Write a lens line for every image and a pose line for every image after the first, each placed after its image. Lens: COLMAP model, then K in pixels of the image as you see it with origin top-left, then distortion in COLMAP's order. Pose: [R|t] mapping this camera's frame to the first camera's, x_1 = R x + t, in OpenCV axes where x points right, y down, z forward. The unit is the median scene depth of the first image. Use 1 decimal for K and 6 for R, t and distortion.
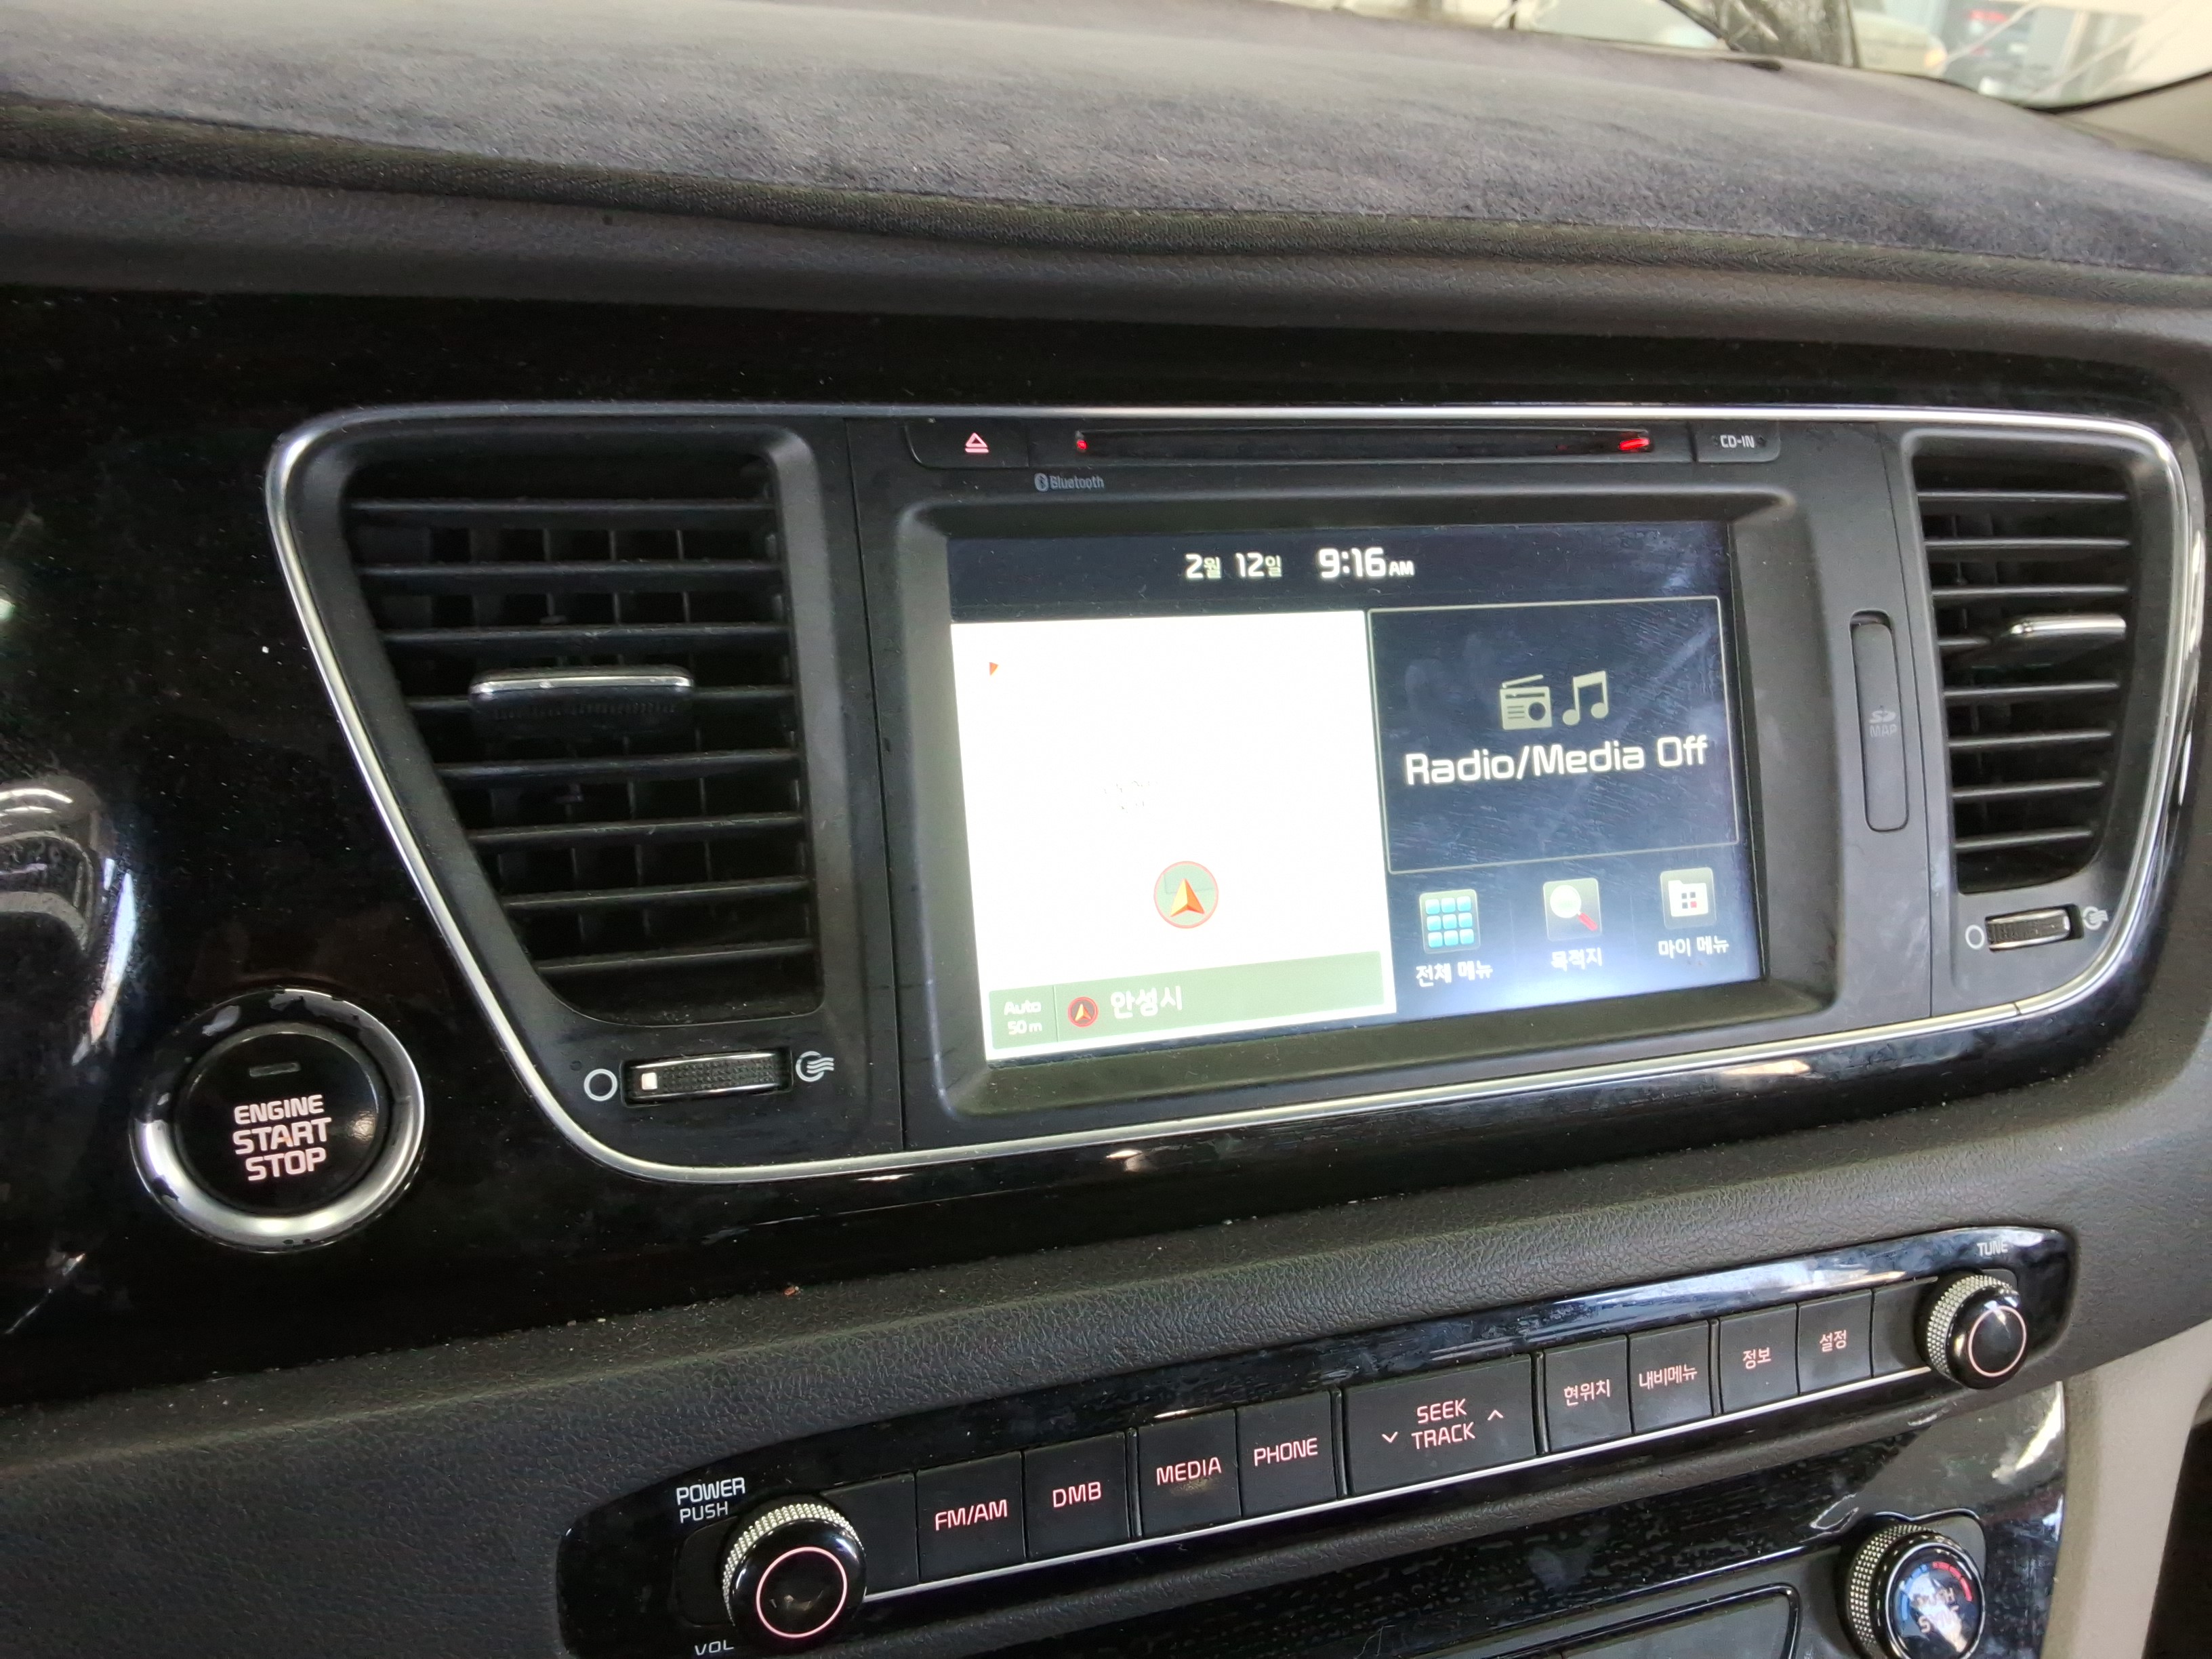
lens RADIAL K [[1792.4, 0, 1111.4], [0, 1792.4, 830.3], [0, 0, 1]] dist [0.112163, -0.125147]
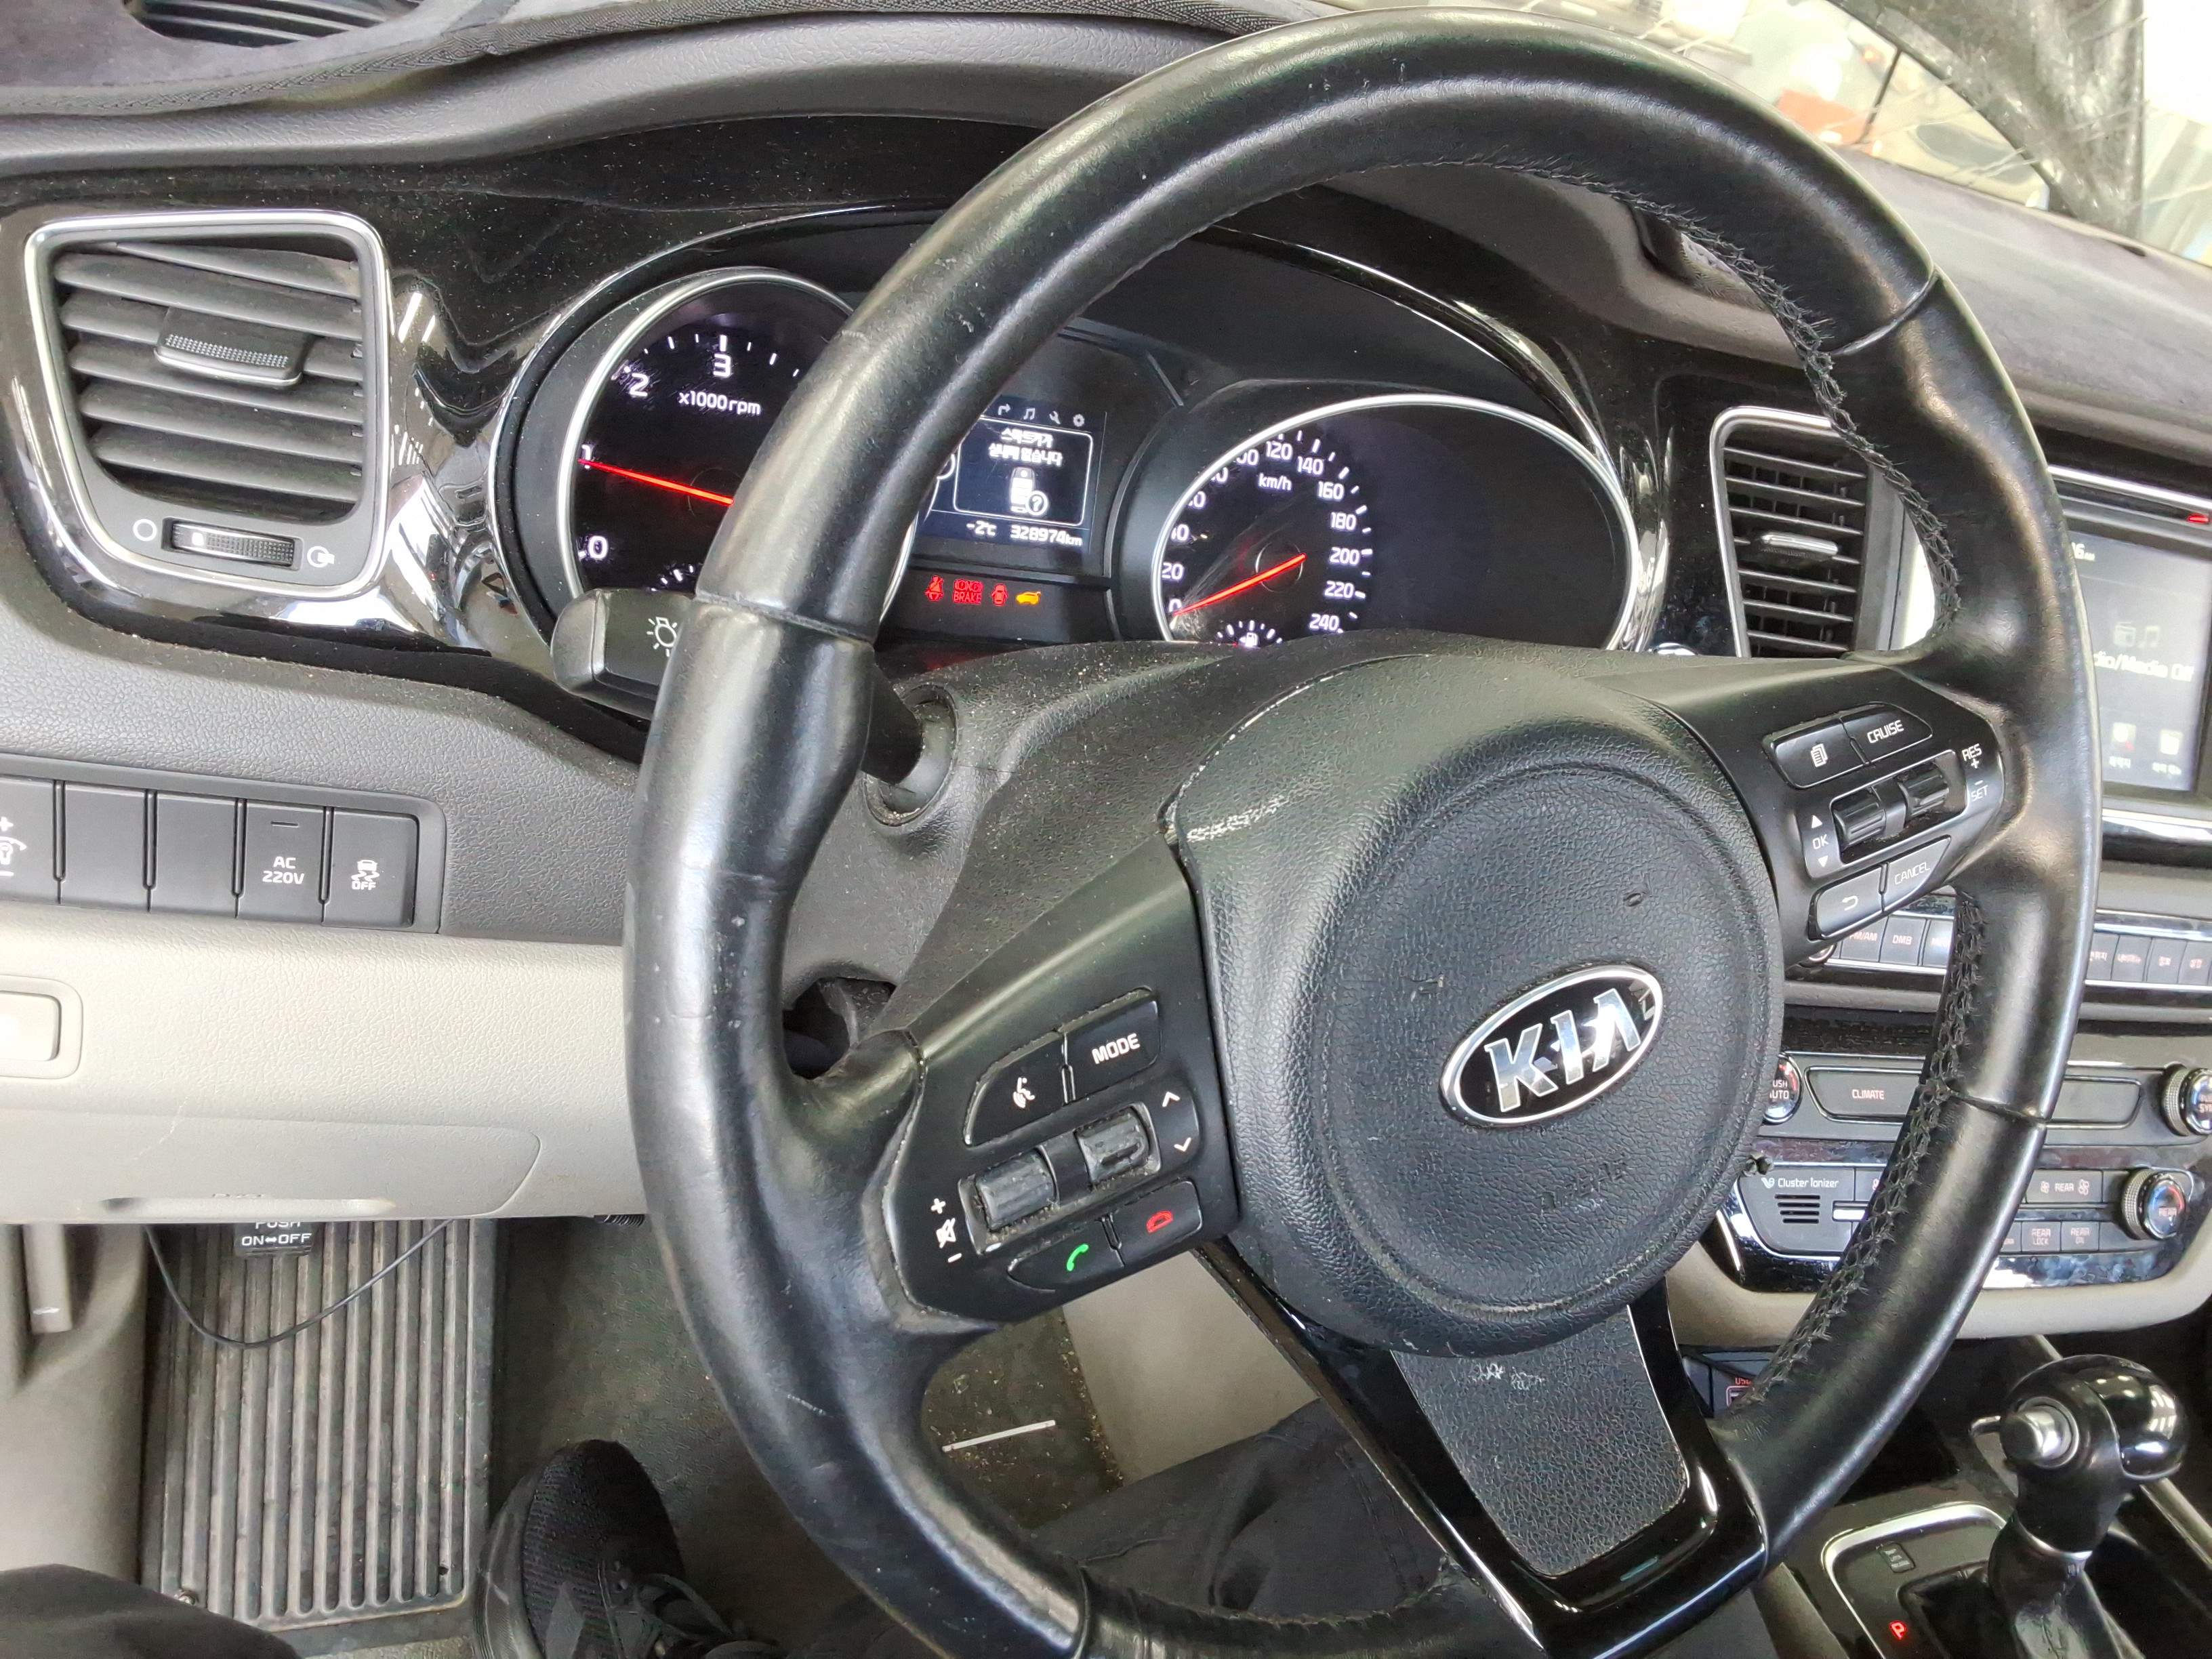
lens RADIAL K [[1792.4, 0, 1119.0], [0, 1792.4, 853.2], [0, 0, 1]] dist [0.112163, -0.125147]
pose [[0.981259, 0.185393, 0.052530, -0.966922], [-0.188486, 0.980132, 0.061756, 0.264036], [-0.040037, -0.070499, 0.996708, -1.053909]]
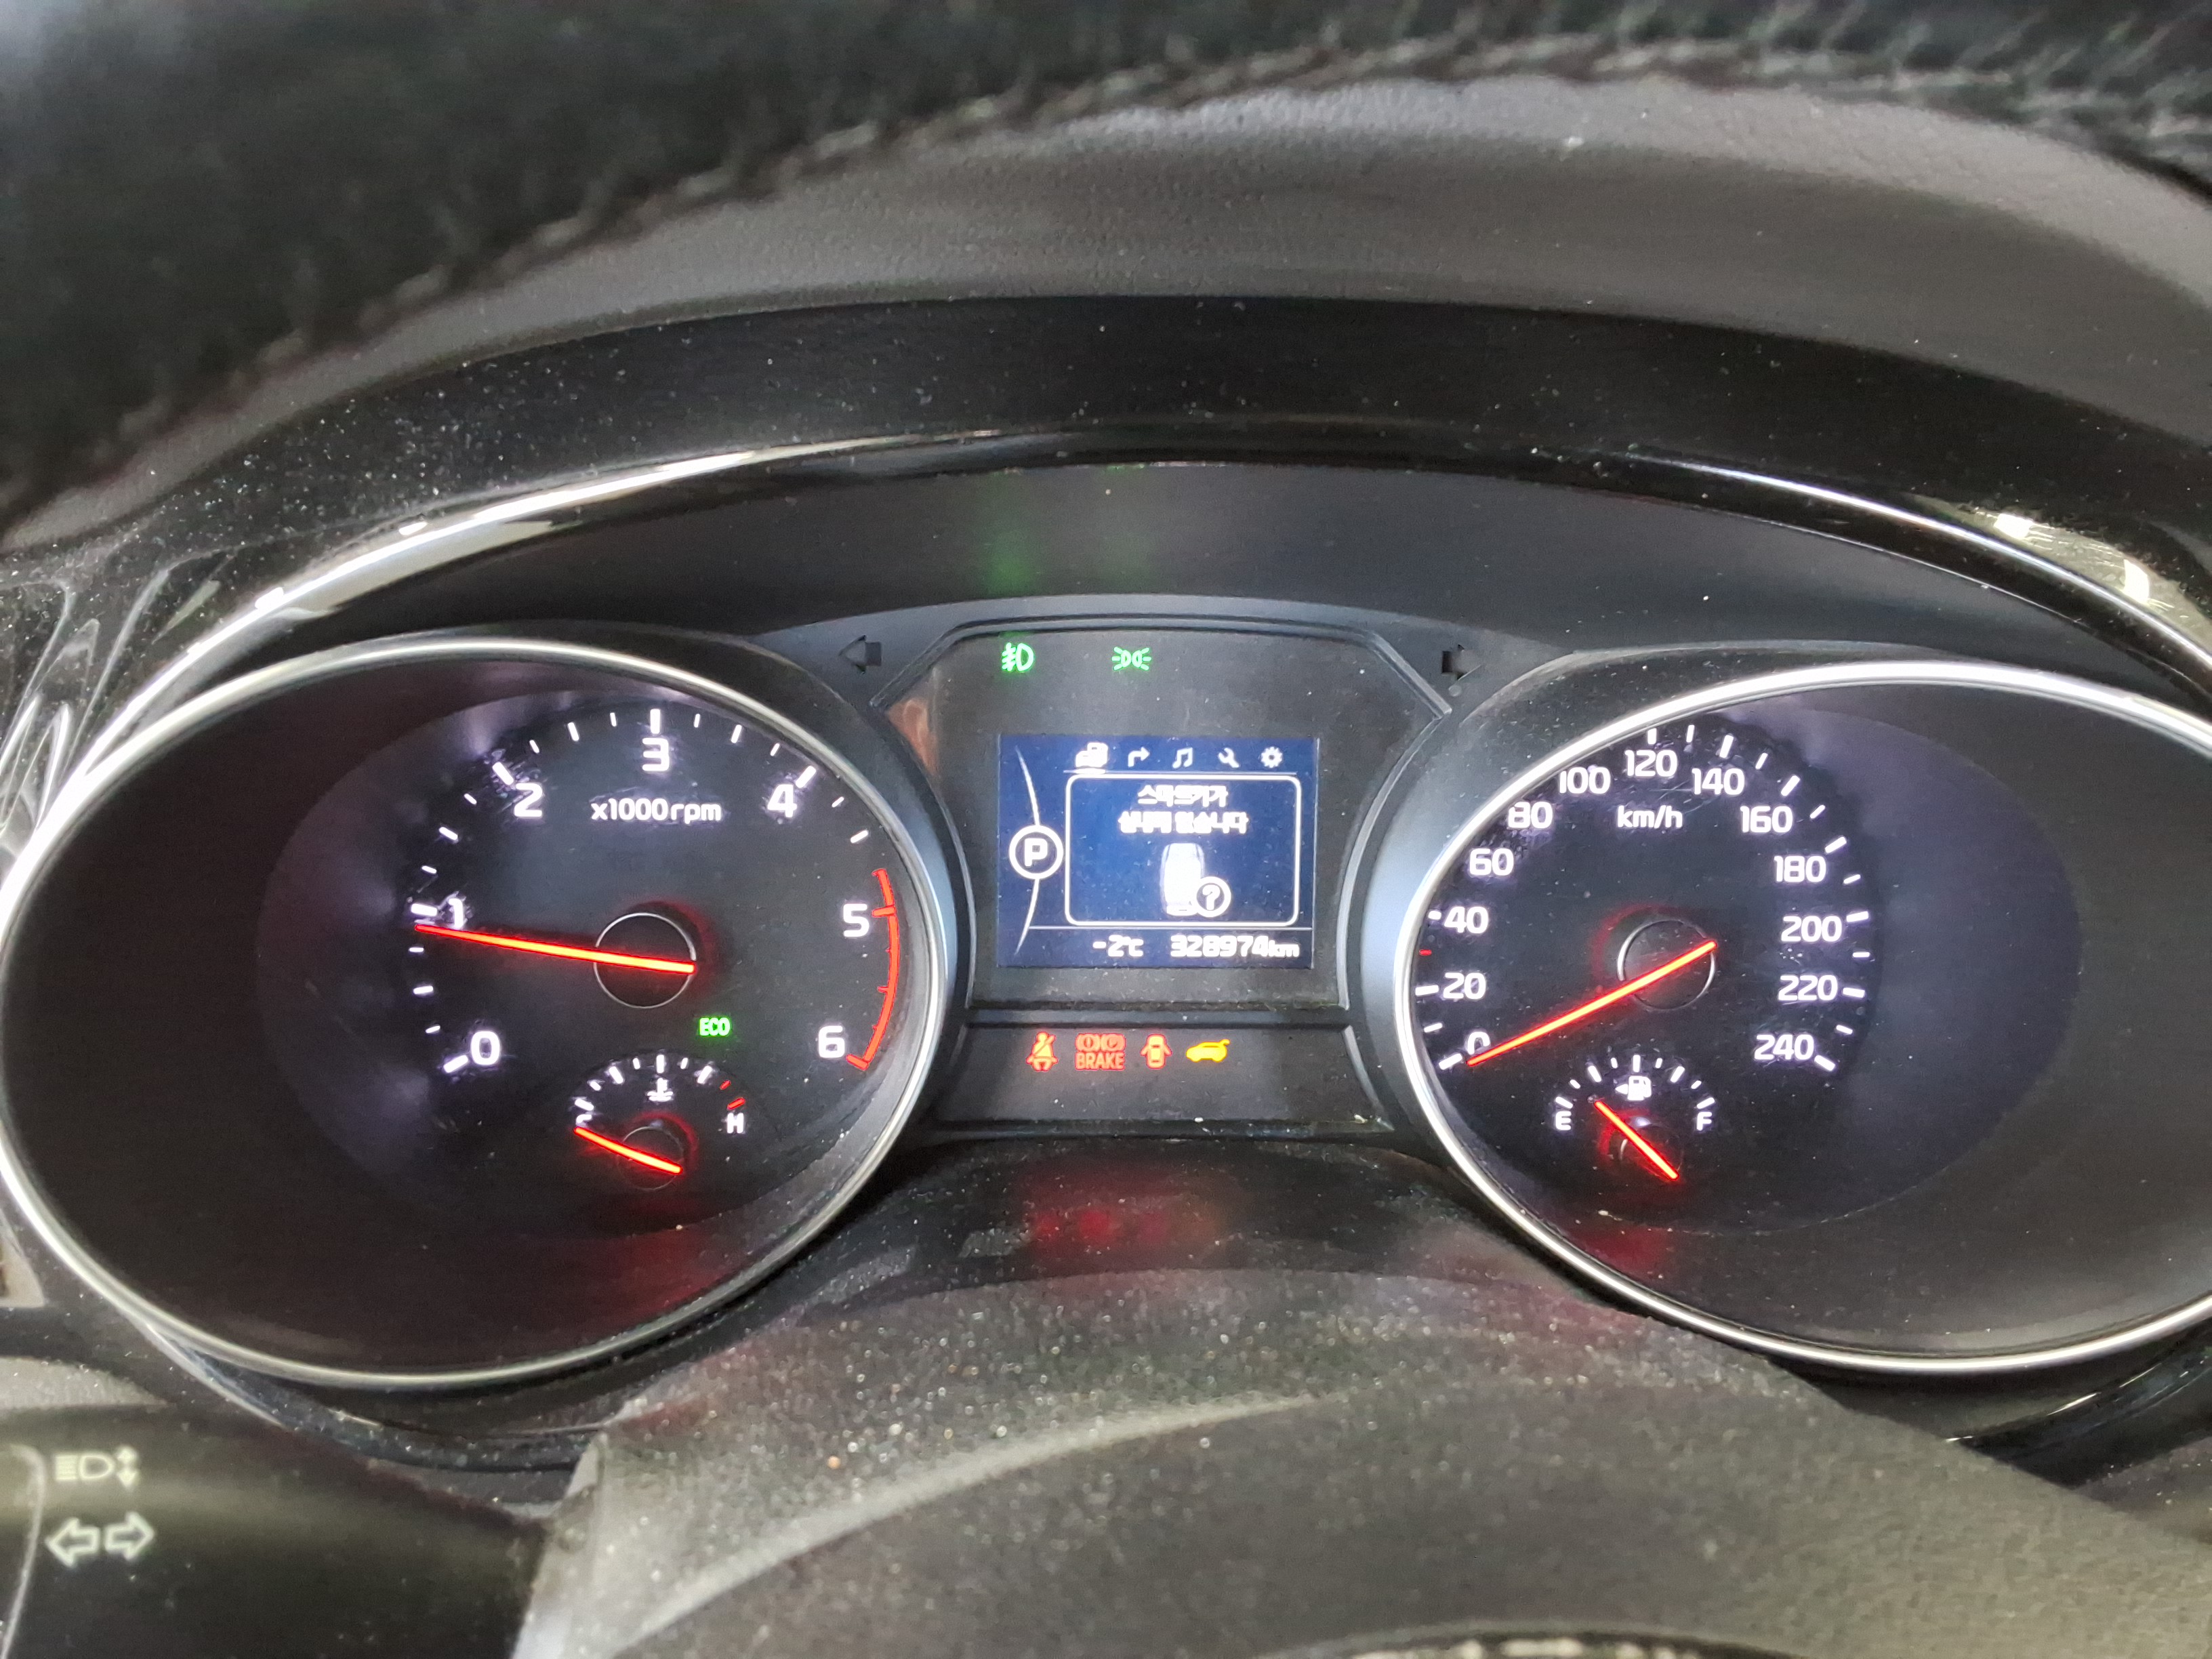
lens RADIAL K [[1792.4, 0, 1106.4], [0, 1792.4, 812.2], [0, 0, 1]] dist [0.112163, -0.125147]
pose [[0.926820, 0.111582, -0.358545, -0.694365], [-0.122720, 0.992406, -0.008380, 0.016235], [0.354887, 0.051768, 0.933475, -0.281424]]
